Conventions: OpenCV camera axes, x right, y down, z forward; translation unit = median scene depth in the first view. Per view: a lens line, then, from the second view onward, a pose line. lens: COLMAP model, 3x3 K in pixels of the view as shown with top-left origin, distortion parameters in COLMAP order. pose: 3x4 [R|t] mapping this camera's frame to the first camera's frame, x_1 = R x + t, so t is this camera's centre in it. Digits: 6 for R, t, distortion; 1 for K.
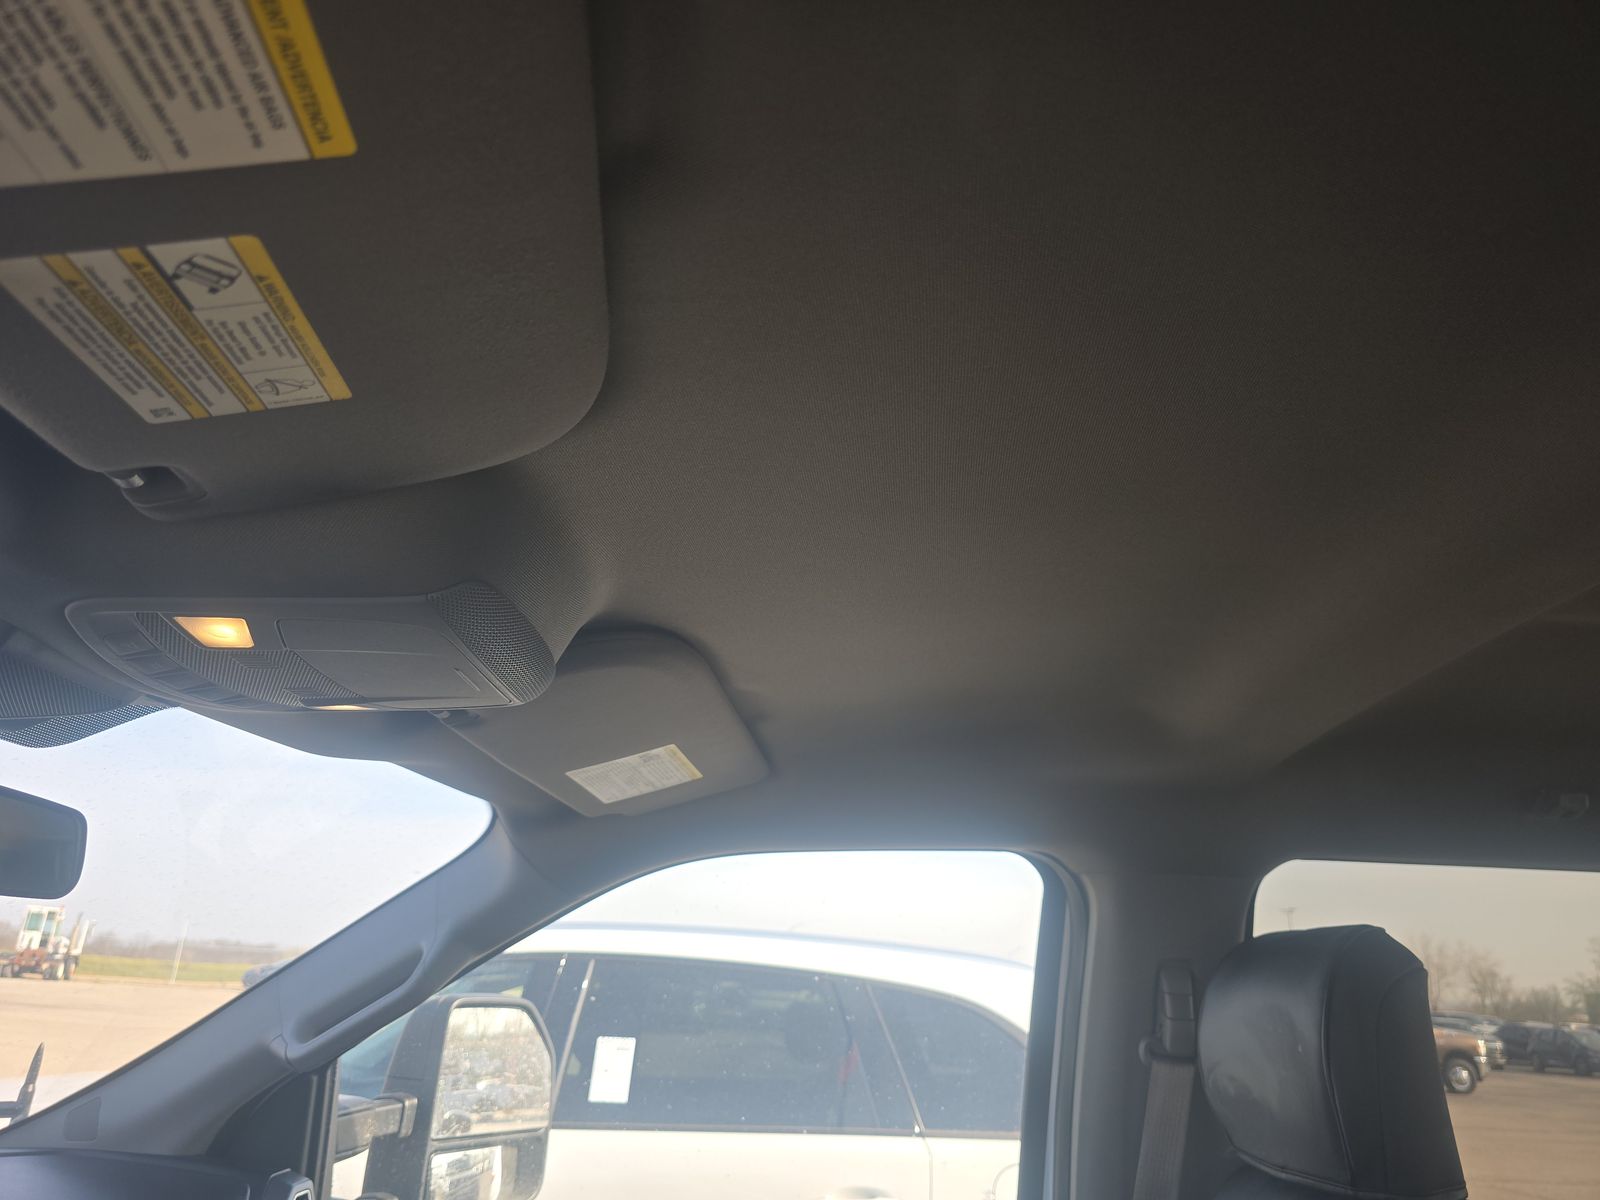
lens RADIAL K [[1084.8, 0, 805.4], [0, 1084.8, 602.3], [0, 0, 1]] dist [0.041034, -0.046975]
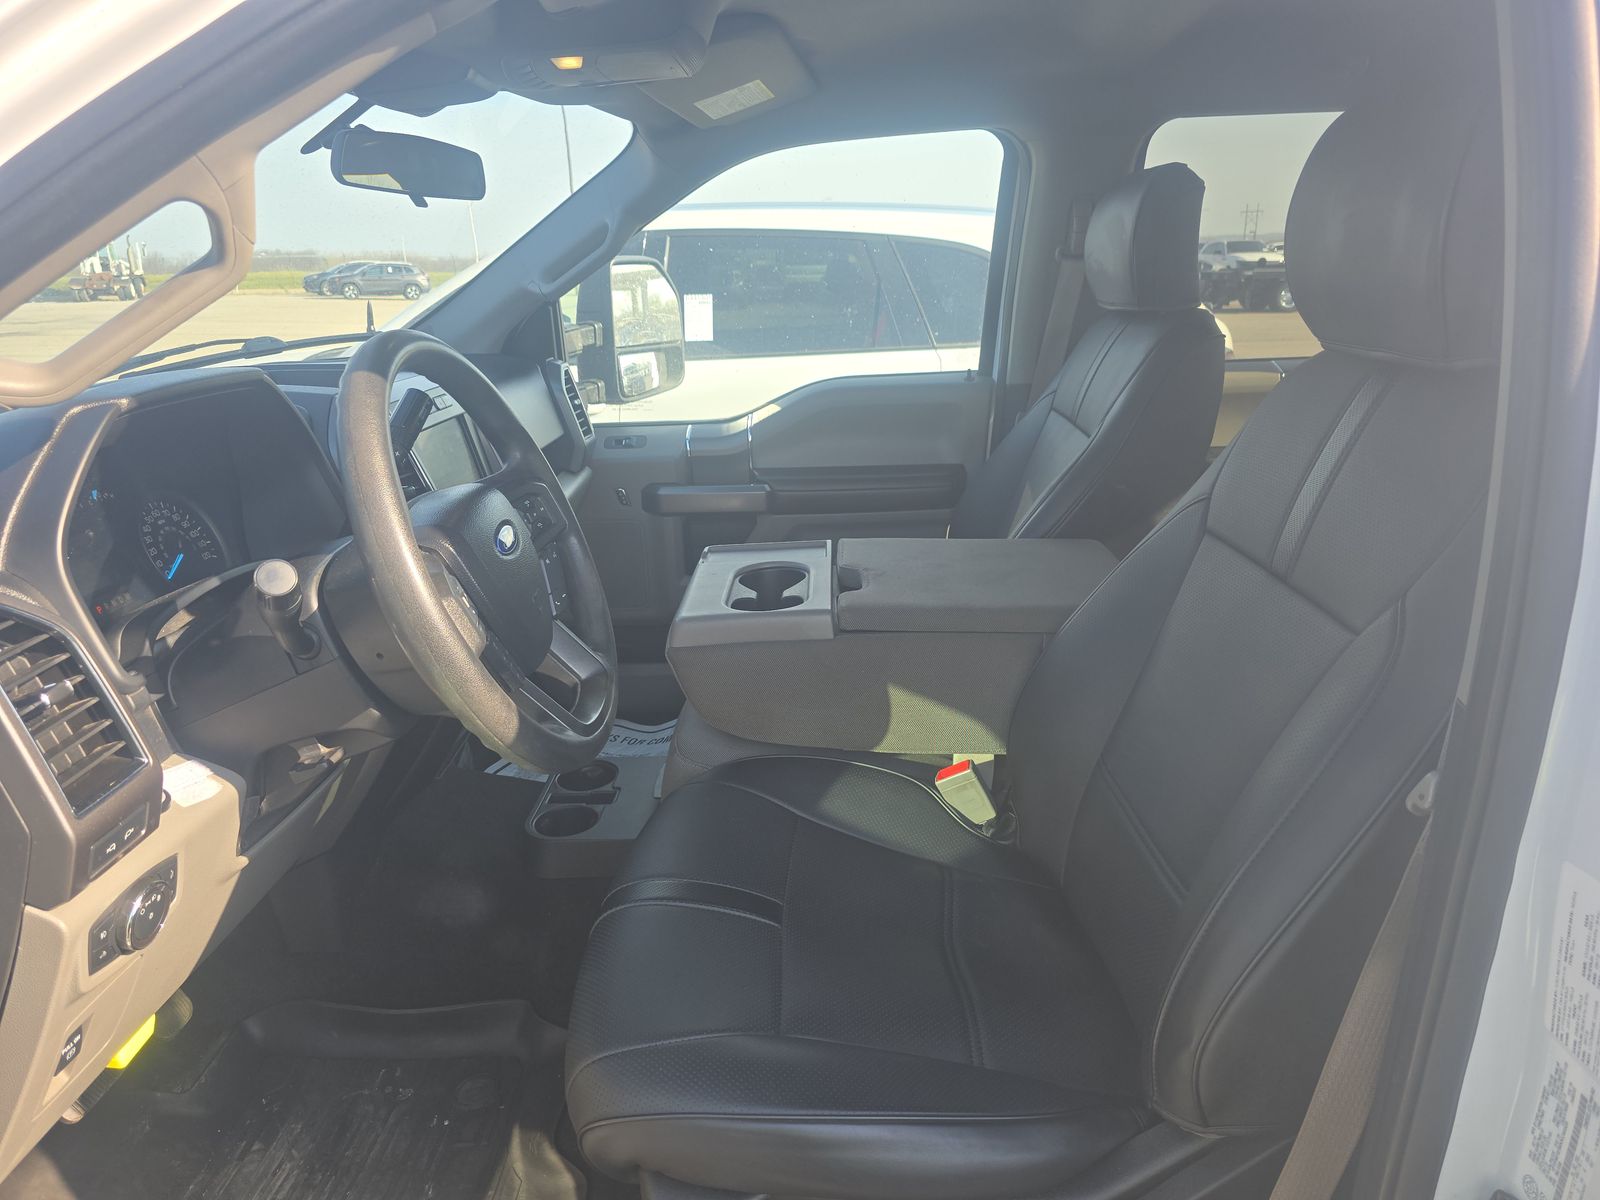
lens RADIAL K [[1084.8, 0, 805.4], [0, 1084.8, 602.3], [0, 0, 1]] dist [0.041034, -0.046975]
pose [[0.997322, -0.056493, -0.046449, -0.015681], [0.073060, 0.798711, 0.597263, -0.149360], [0.003358, -0.599057, 0.800699, -0.531646]]
